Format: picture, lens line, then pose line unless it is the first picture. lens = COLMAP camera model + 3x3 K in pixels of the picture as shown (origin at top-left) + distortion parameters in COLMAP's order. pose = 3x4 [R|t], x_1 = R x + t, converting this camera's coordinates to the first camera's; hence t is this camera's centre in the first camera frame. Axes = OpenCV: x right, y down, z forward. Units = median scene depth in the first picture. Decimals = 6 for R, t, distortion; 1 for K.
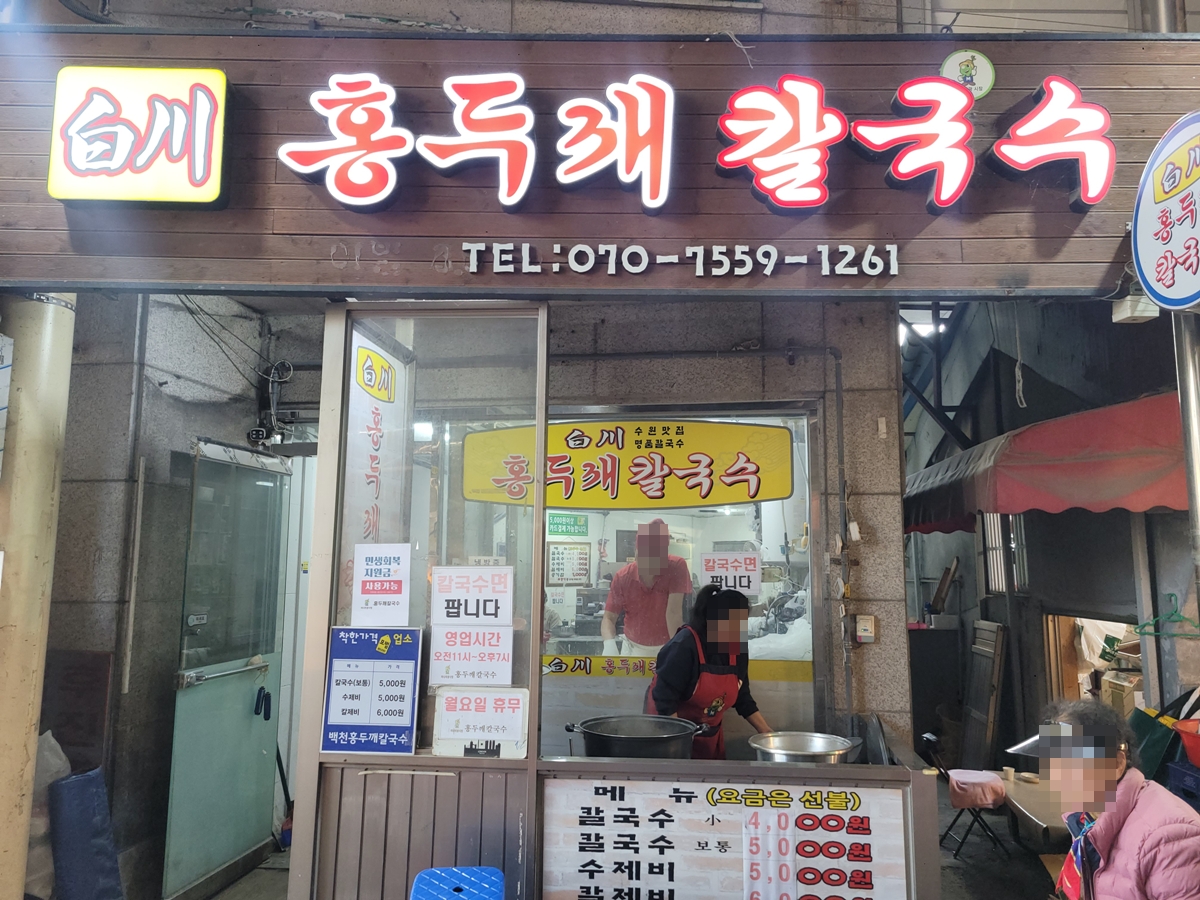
lens RADIAL K [[900.8, 0, 600.0], [0, 900.8, 450.0], [0, 0, 1]] dist [0.053362, -0.053382]
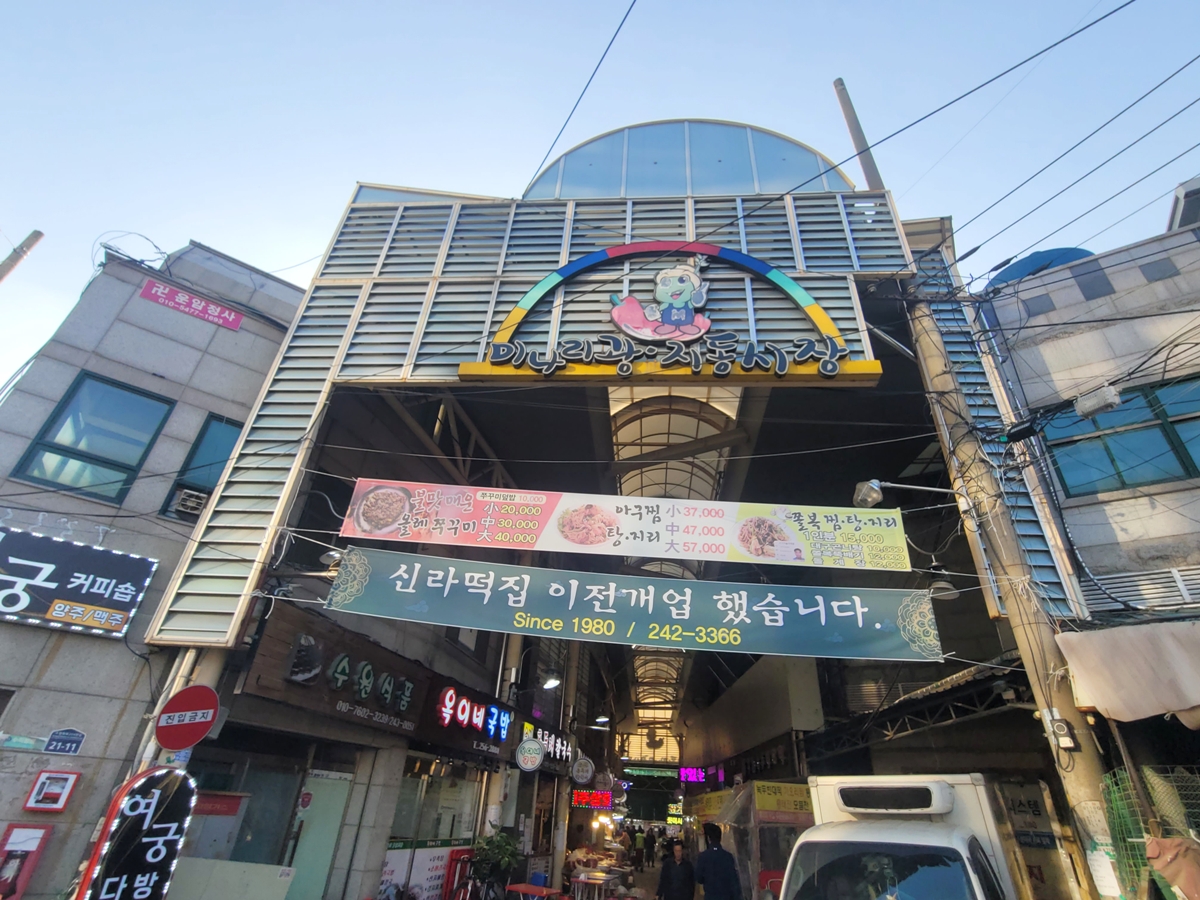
lens RADIAL K [[580.3, 0, 600.0], [0, 580.3, 450.0], [0, 0, 1]] dist [0.003125, -0.000246]
pose [[0.215237, 0.522900, 0.824772, -4.621044], [-0.183996, 0.851155, -0.491610, -0.154942], [-0.959072, -0.045942, 0.279412, -0.453153]]
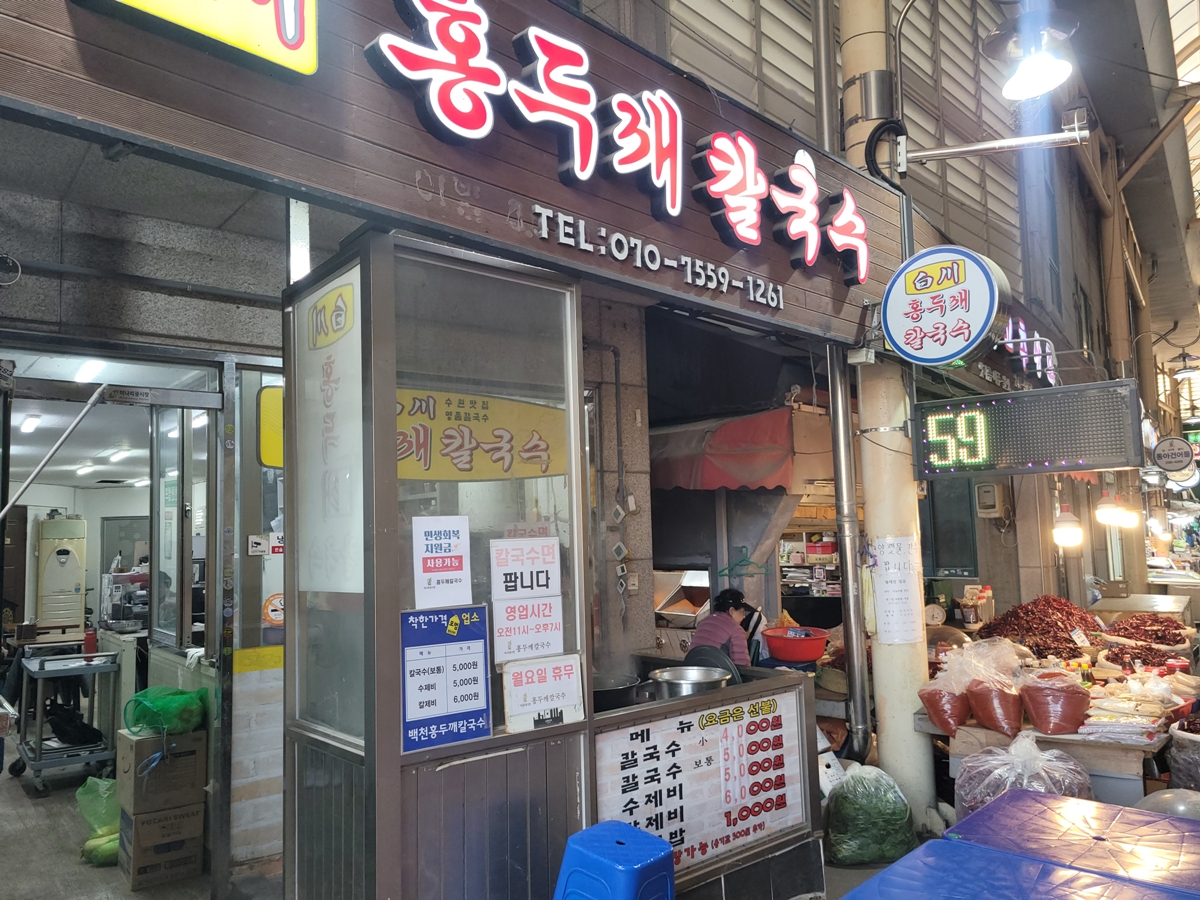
lens RADIAL K [[912.9, 0, 600.8], [0, 912.9, 456.5], [0, 0, 1]] dist [0.034278, -0.002244]
pose [[0.680504, 0.038558, 0.731729, -0.818379], [-0.065490, 0.997819, 0.008326, 0.026979], [-0.729812, -0.053586, 0.681545, 0.271527]]
